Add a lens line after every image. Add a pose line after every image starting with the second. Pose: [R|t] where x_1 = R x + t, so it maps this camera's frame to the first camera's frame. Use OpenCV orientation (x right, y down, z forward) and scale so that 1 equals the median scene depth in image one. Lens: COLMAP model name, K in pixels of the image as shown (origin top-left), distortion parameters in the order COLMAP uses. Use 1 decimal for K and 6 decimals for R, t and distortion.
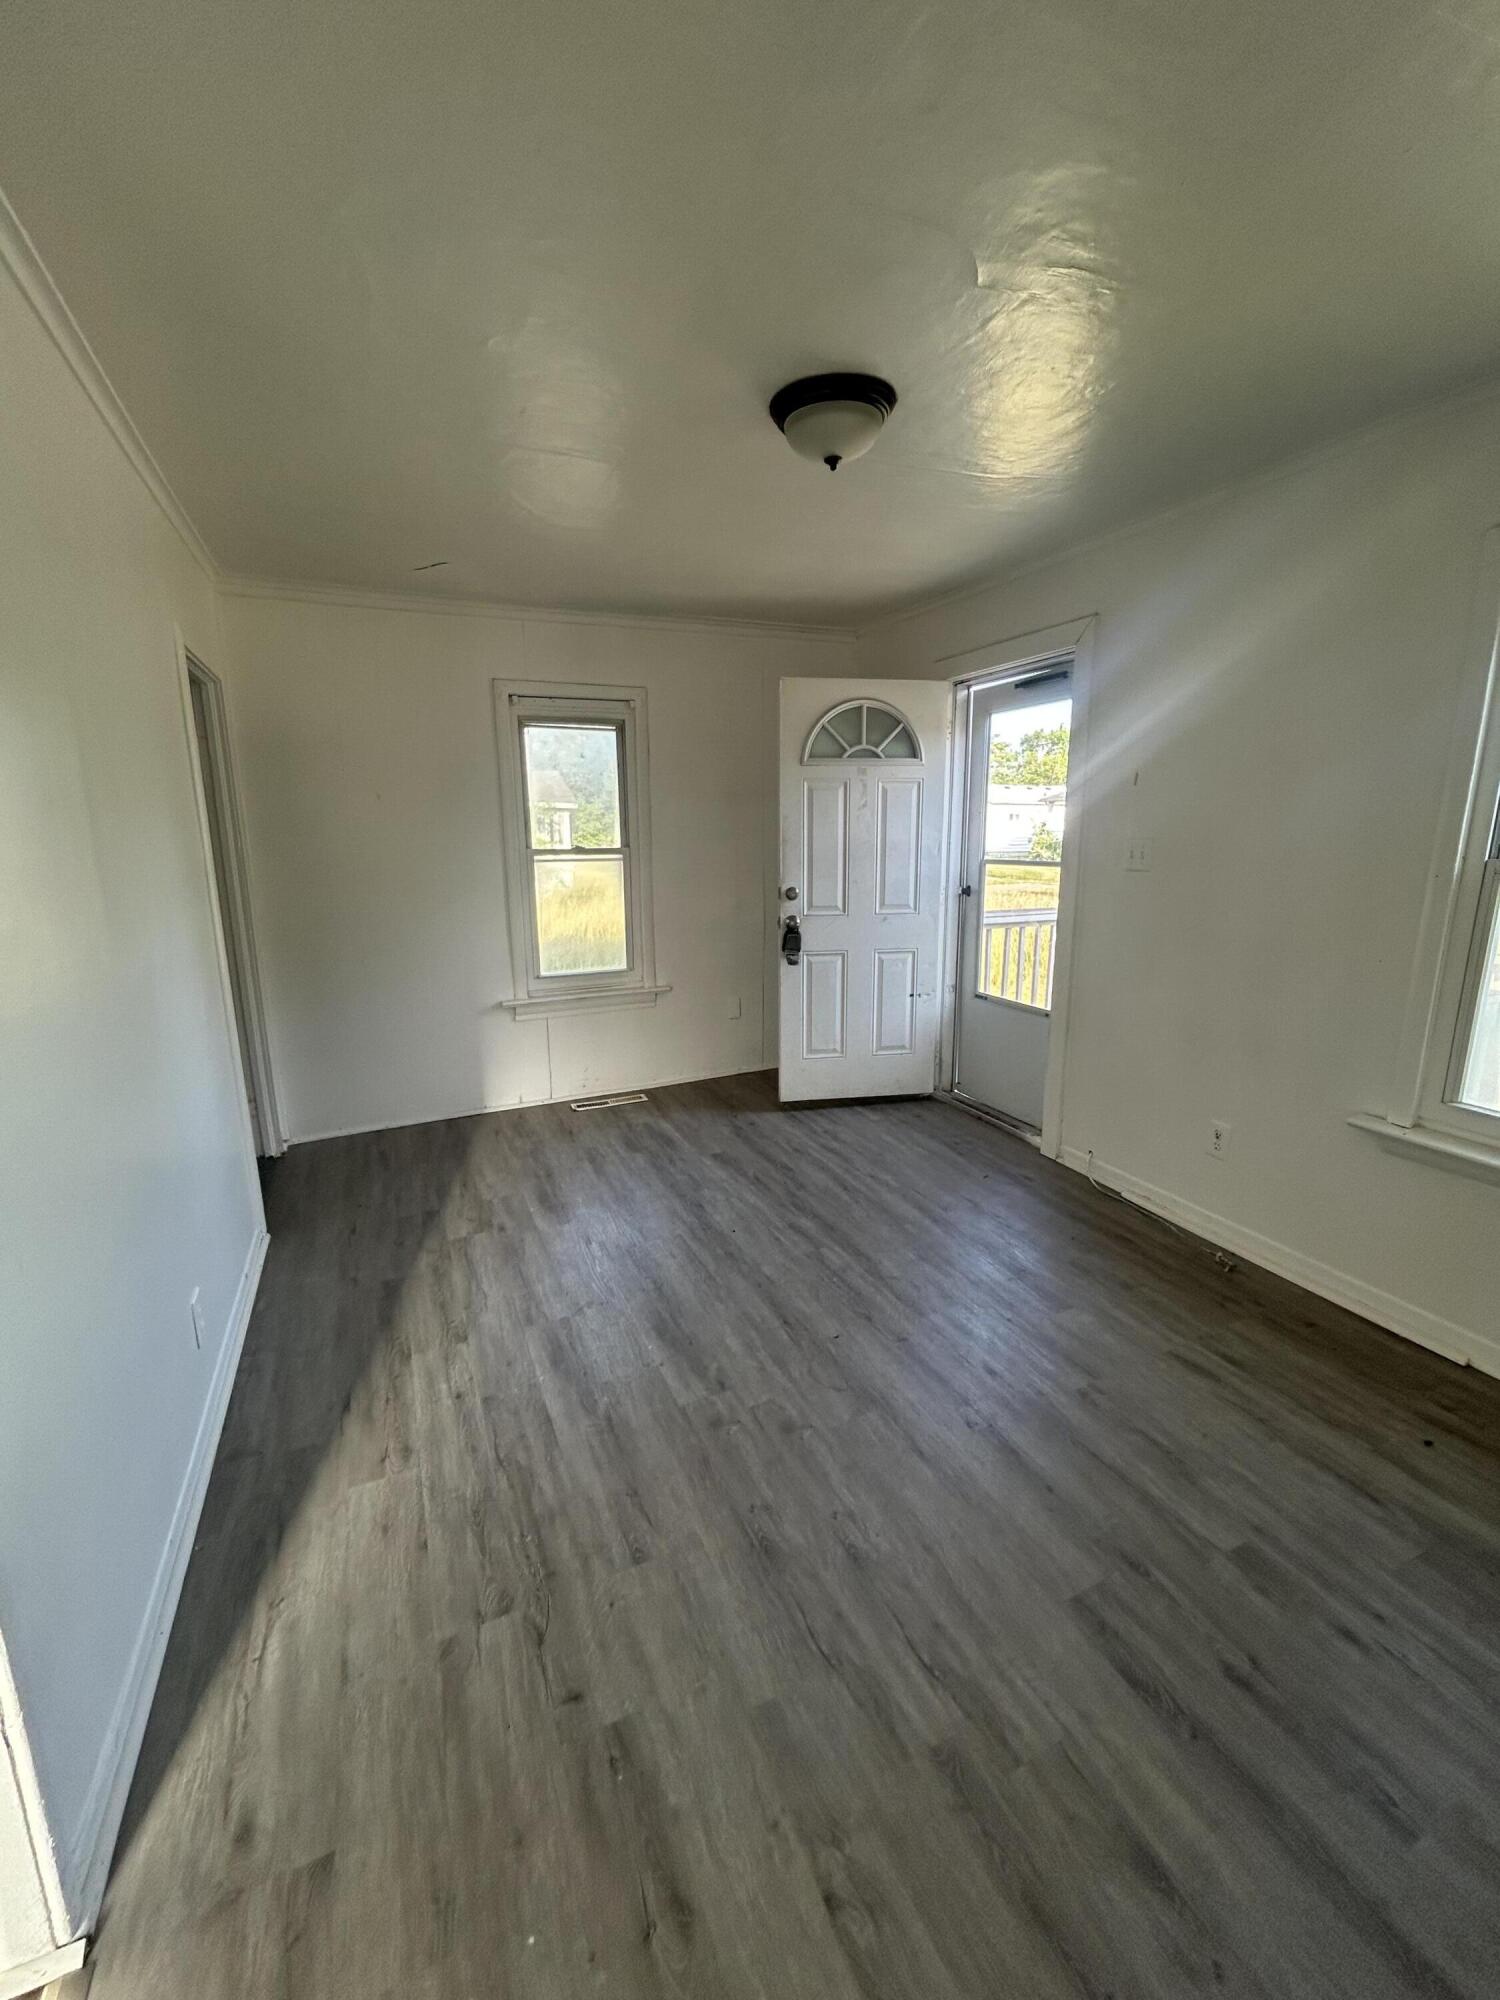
lens RADIAL K [[810.7, 0, 754.7], [0, 810.7, 995.3], [0, 0, 1]] dist [-0.001960, 0.000991]
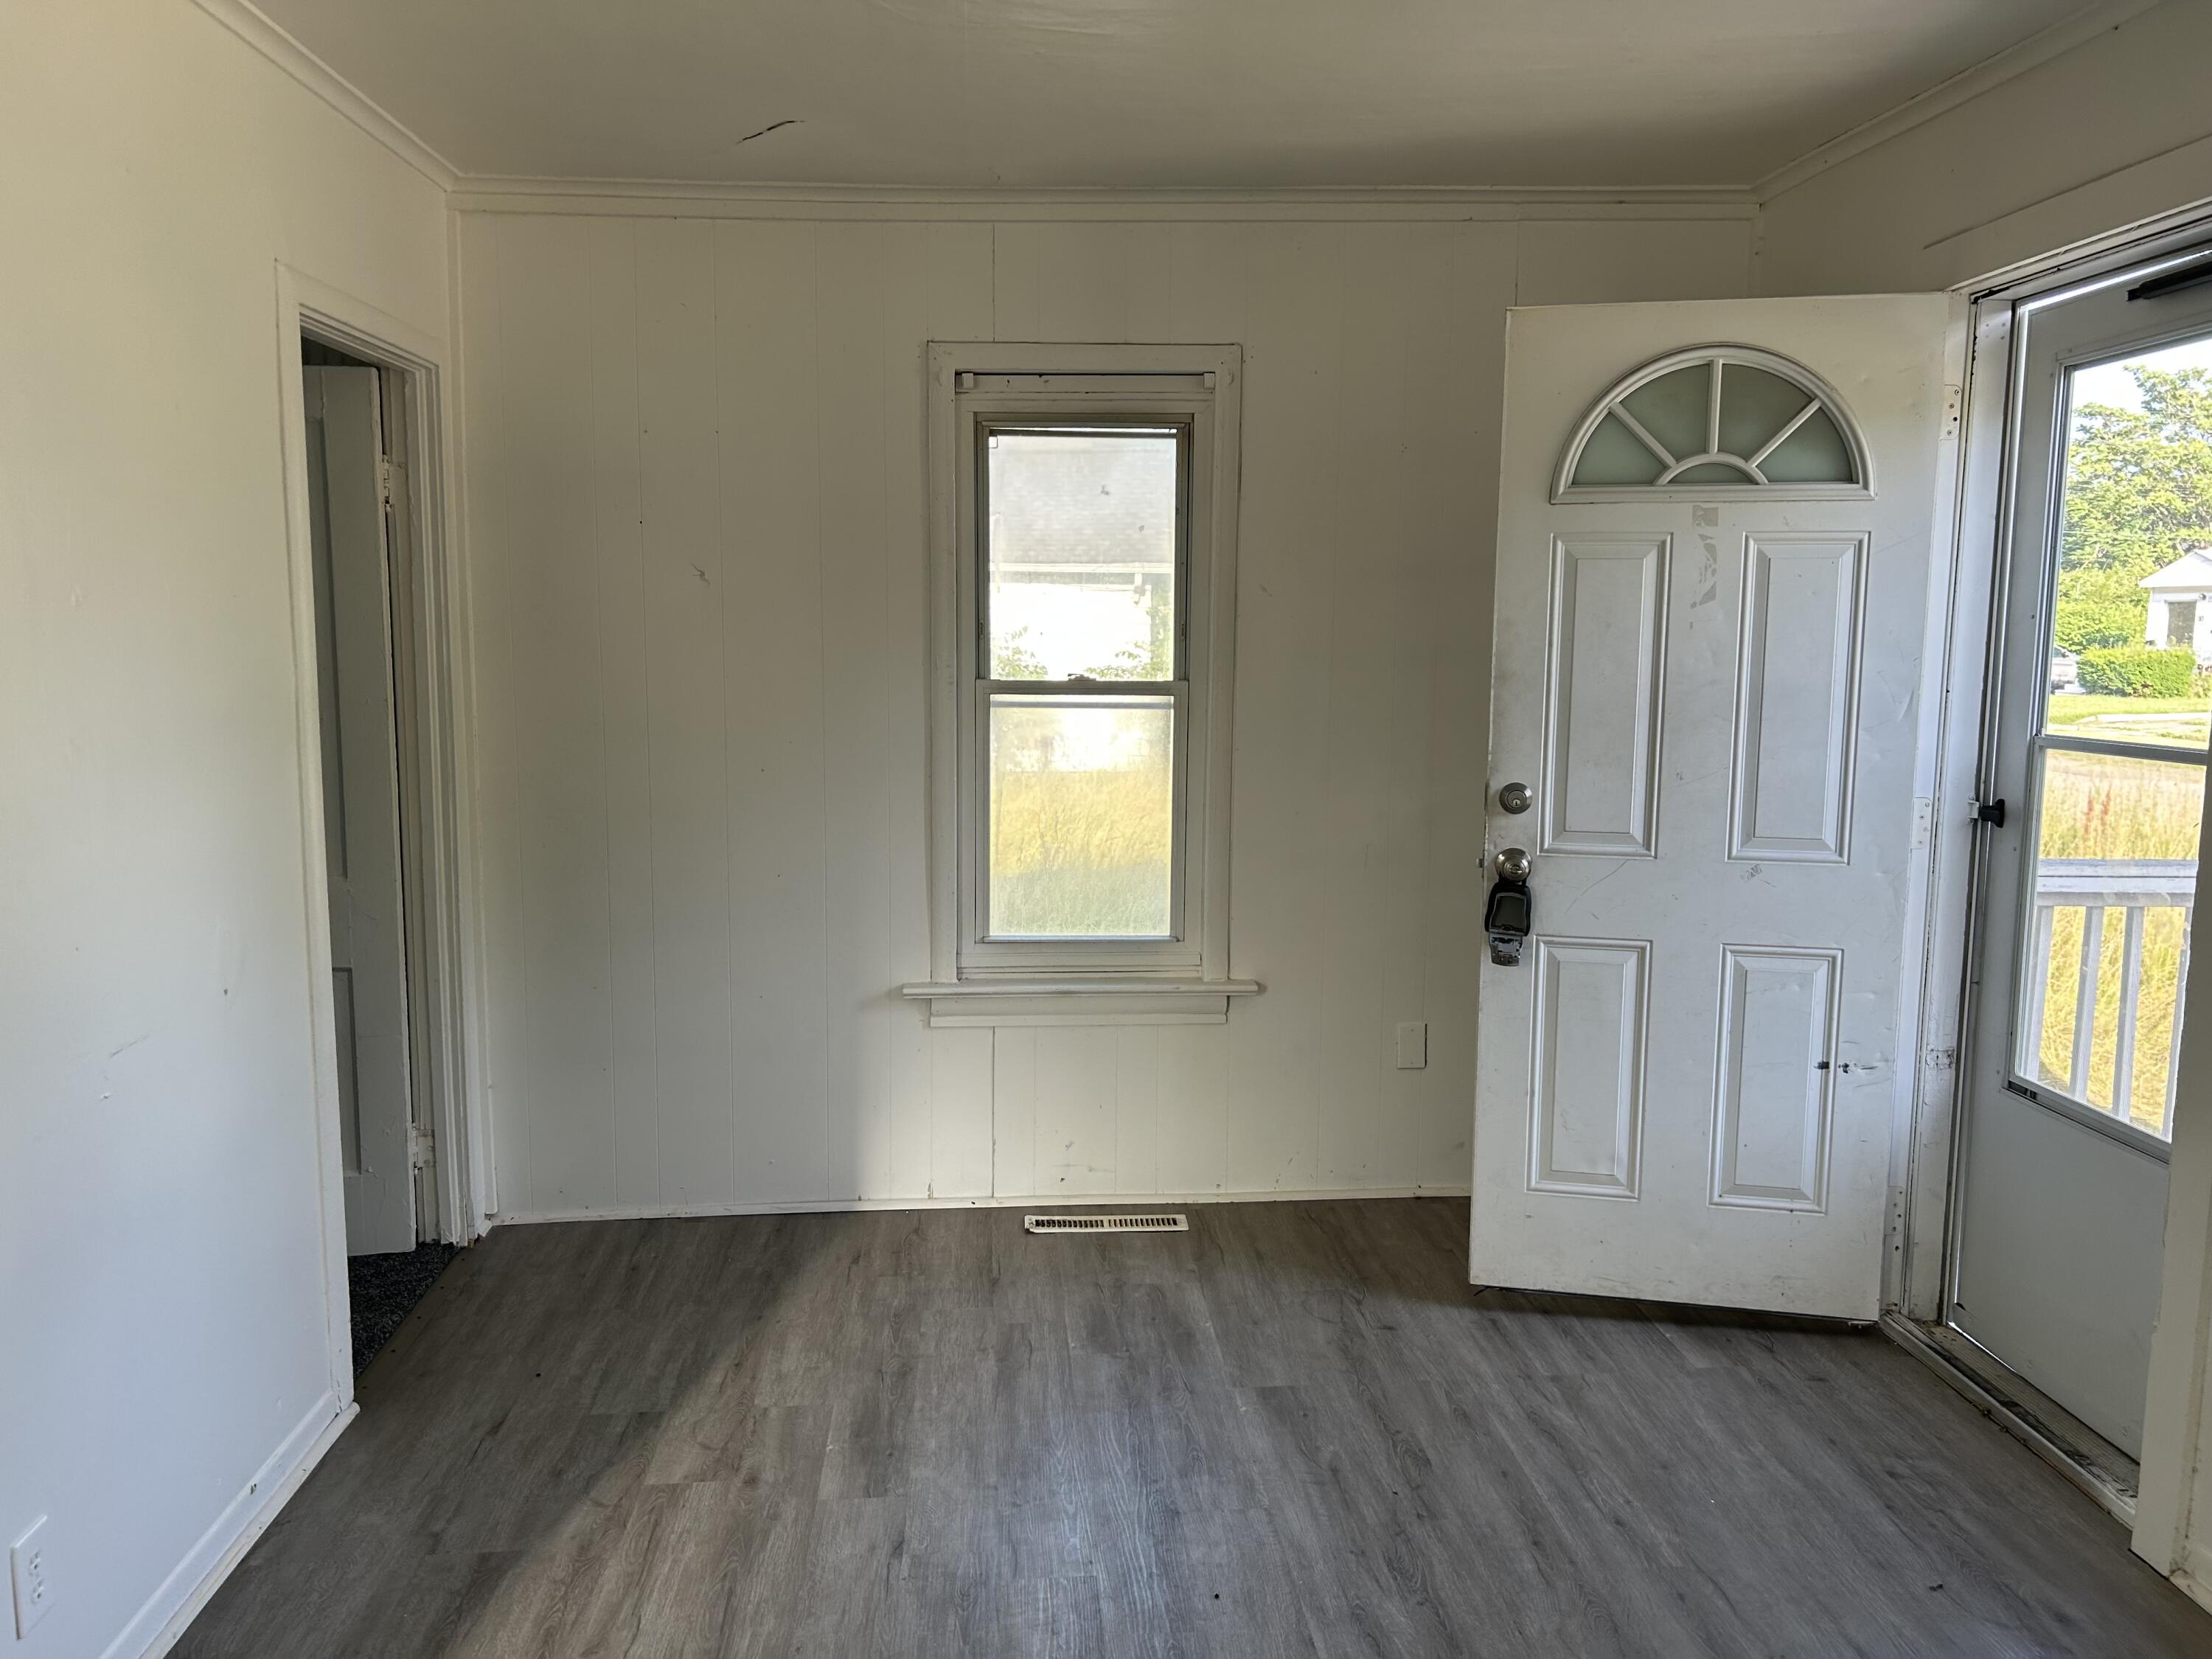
lens RADIAL K [[1666.4, 0, 1093.8], [0, 1666.4, 826.0], [0, 0, 1]] dist [0.038077, -0.039327]
pose [[0.931928, 0.057763, -0.358013, 0.172597], [-0.086211, 0.994219, -0.064001, -0.039059], [0.352247, 0.090509, 0.931520, 0.109802]]
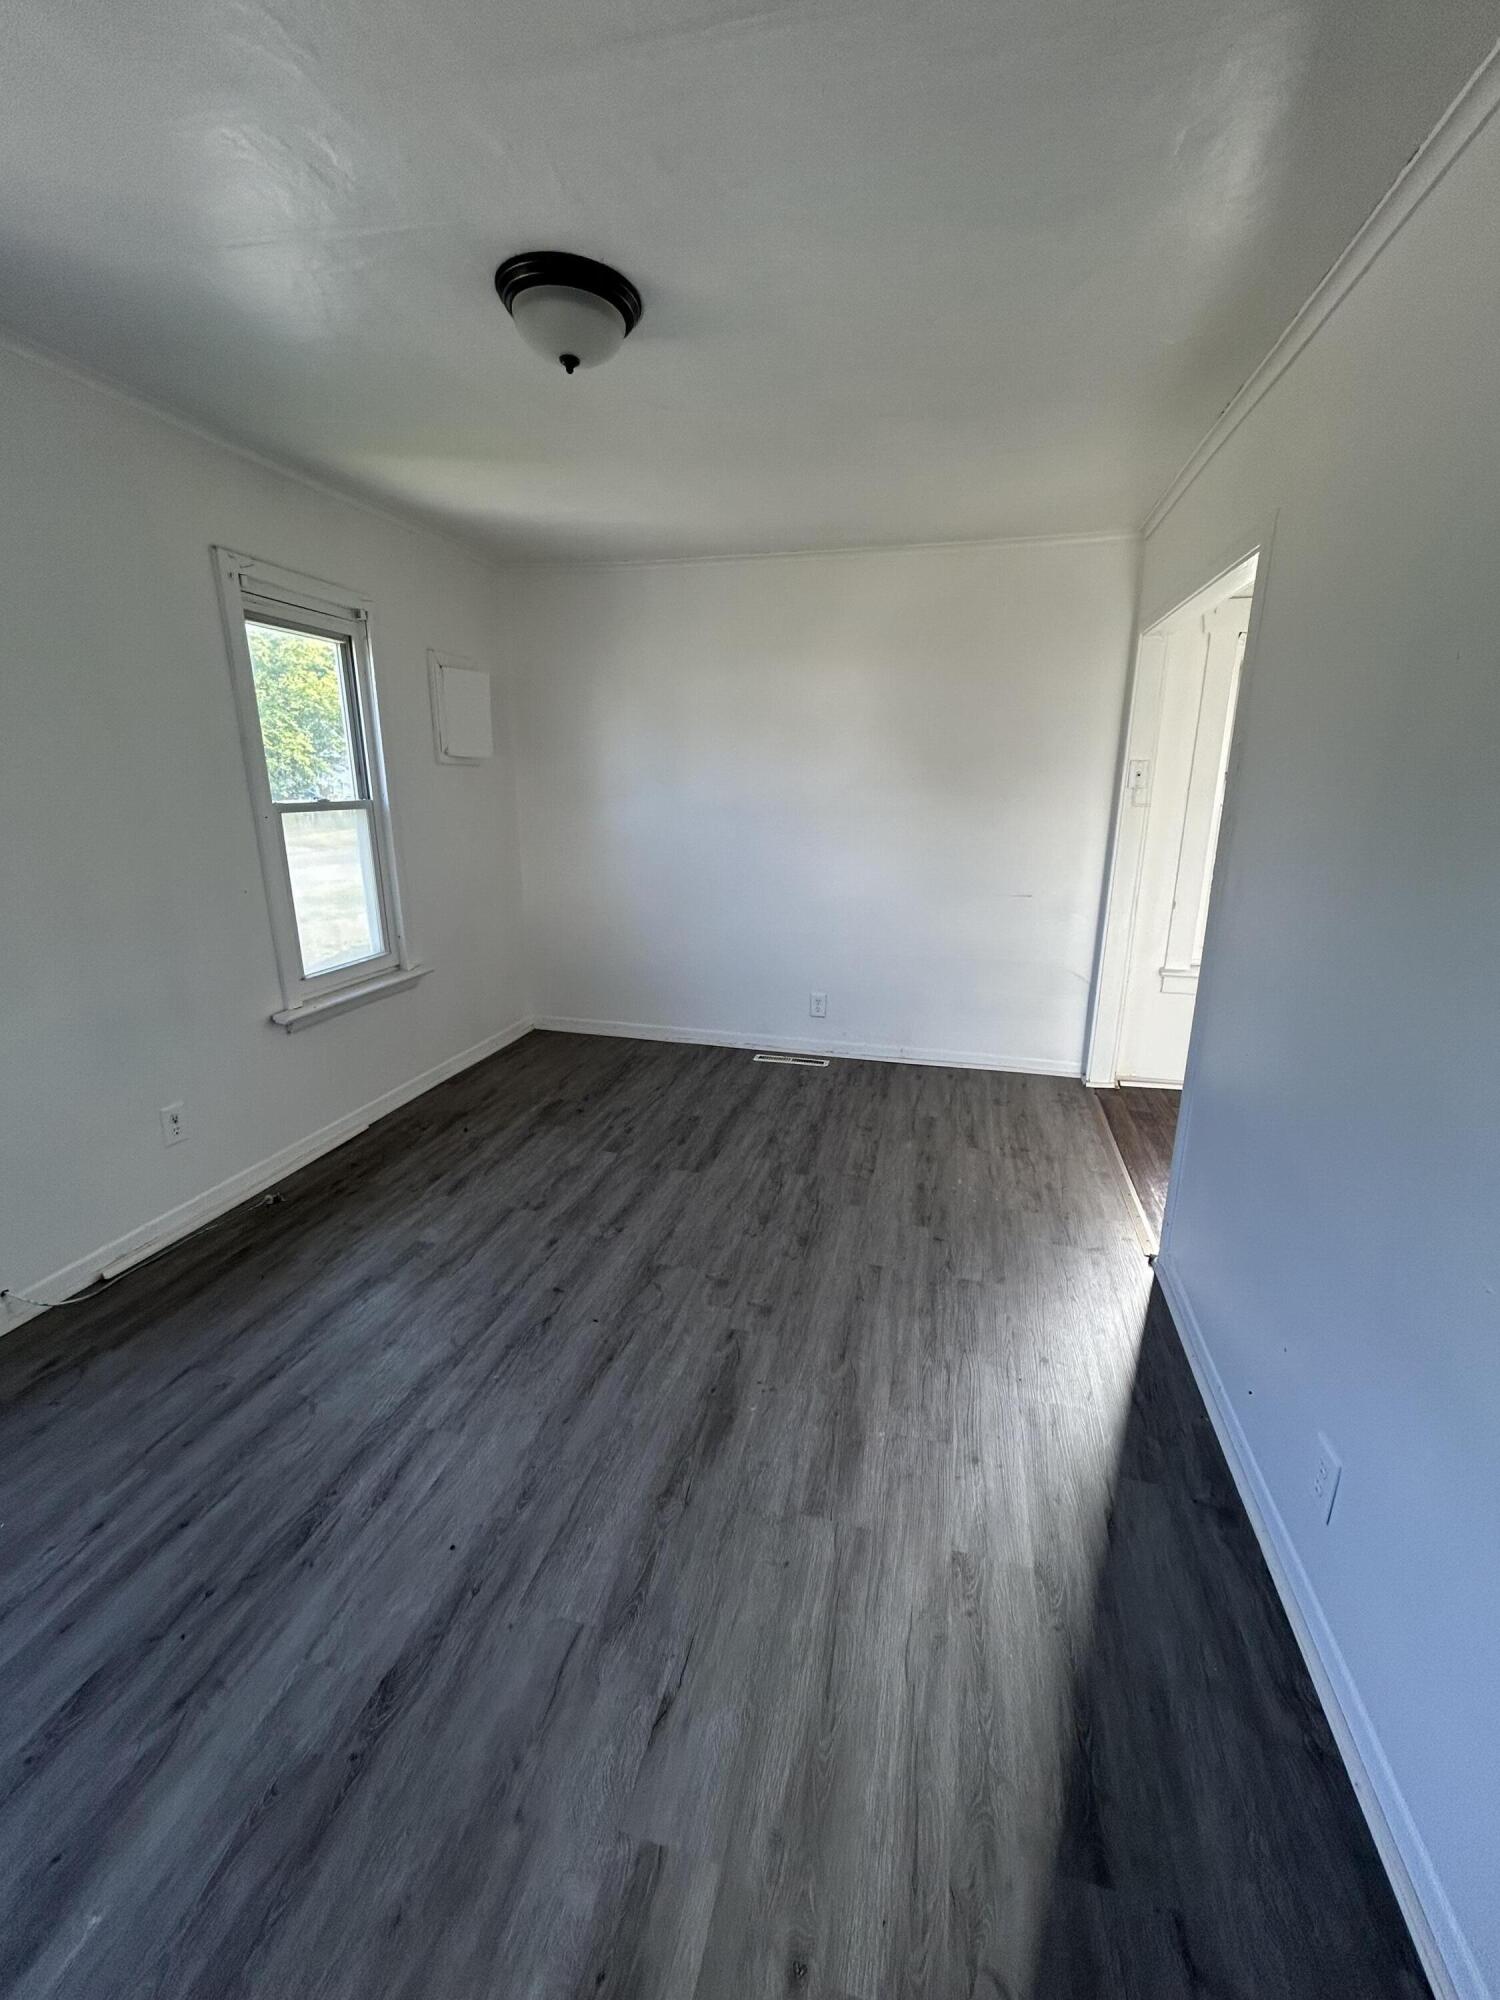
lens RADIAL K [[810.7, 0, 761.8], [0, 810.7, 980.6], [0, 0, 1]] dist [-0.001960, 0.000991]
pose [[-0.783546, -0.152719, 0.602273, -0.380355], [0.124108, 0.911320, 0.392546, -0.197444], [-0.608813, 0.382324, -0.695108, 0.934359]]
